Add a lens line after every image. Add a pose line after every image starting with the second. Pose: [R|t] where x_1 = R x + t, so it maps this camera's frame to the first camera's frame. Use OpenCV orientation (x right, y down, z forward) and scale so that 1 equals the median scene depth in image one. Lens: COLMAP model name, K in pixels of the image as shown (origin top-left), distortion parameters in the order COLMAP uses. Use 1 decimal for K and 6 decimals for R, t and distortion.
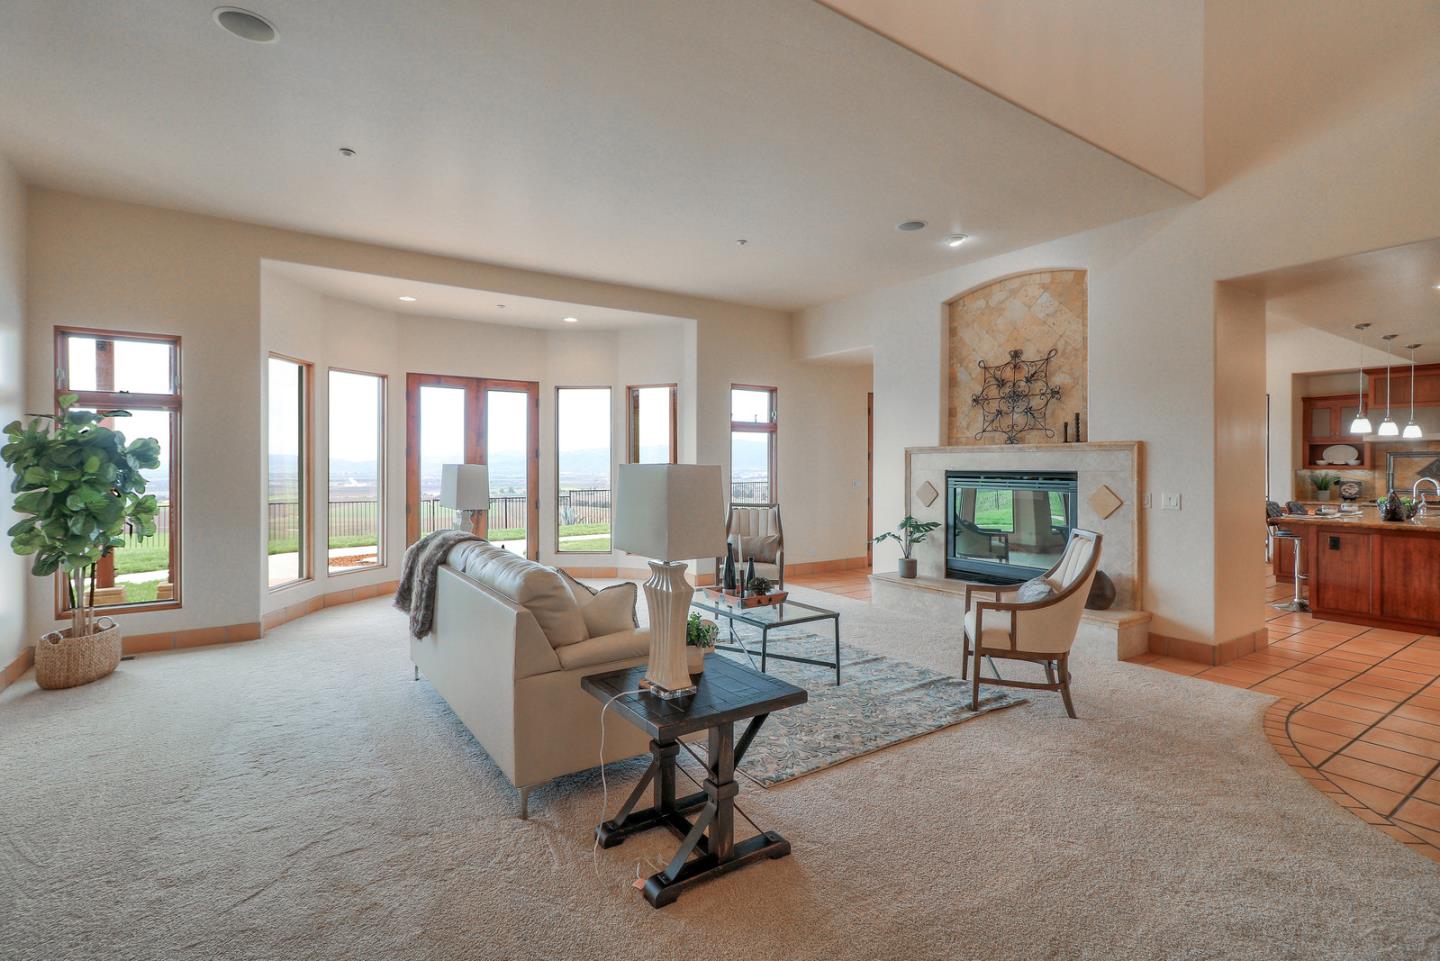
lens RADIAL K [[680.7, 0, 701.5], [0, 680.7, 454.1], [0, 0, 1]] dist [0.002243, 0.000420]
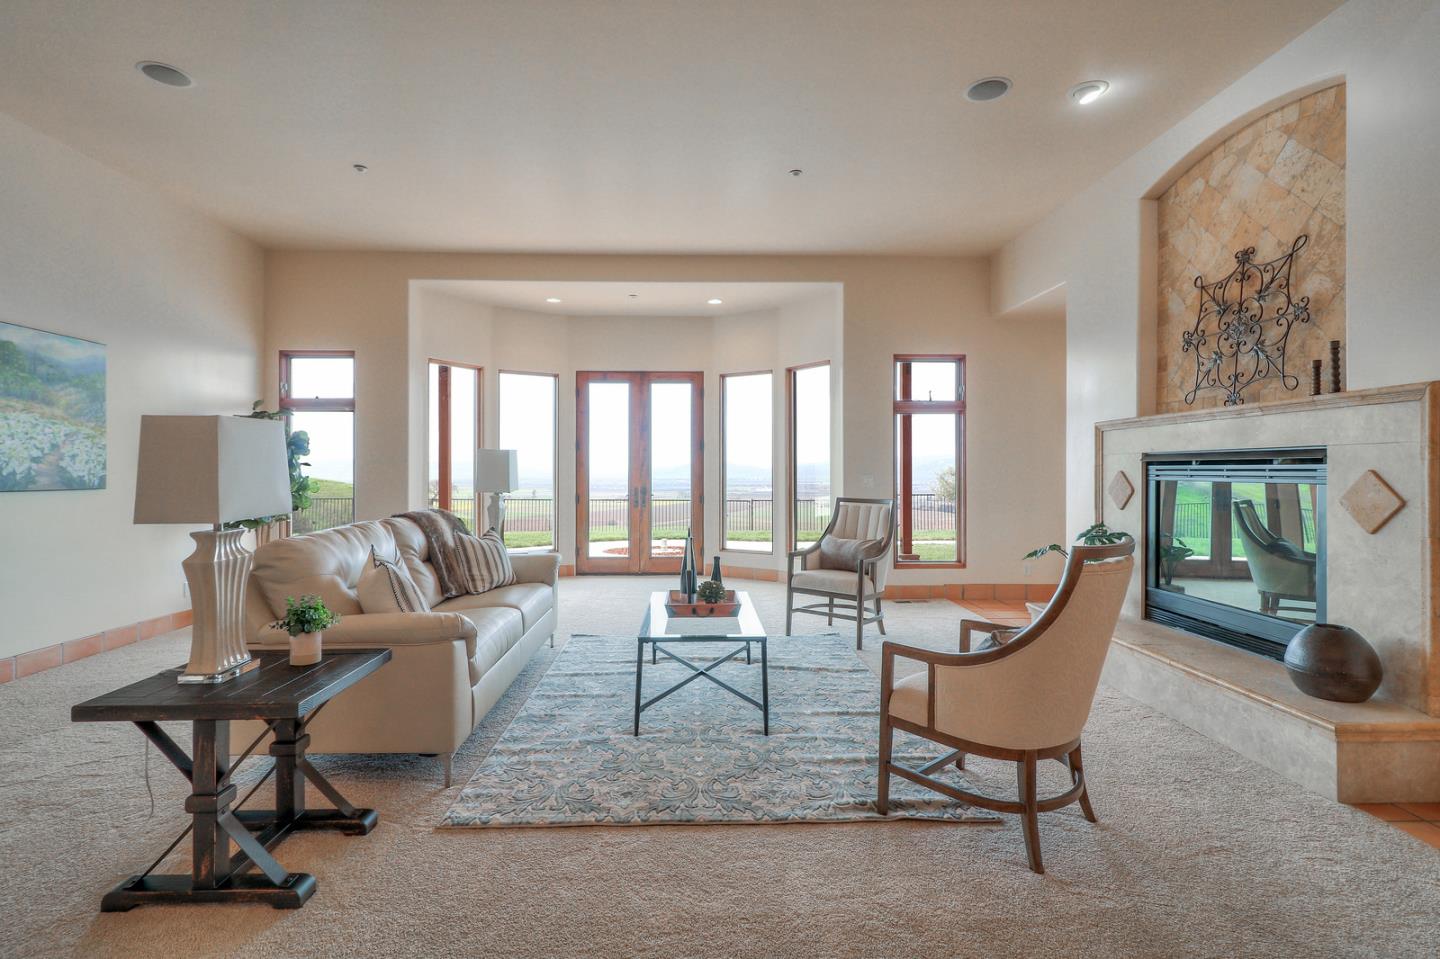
lens RADIAL K [[694.4, 0, 717.6], [0, 694.4, 460.2], [0, 0, 1]] dist [0.001471, 0.000430]
pose [[0.846412, -0.009764, -0.532439, 0.381884], [0.009358, 0.999950, -0.003462, 0.030031], [0.532446, -0.002052, 0.846461, 0.228594]]
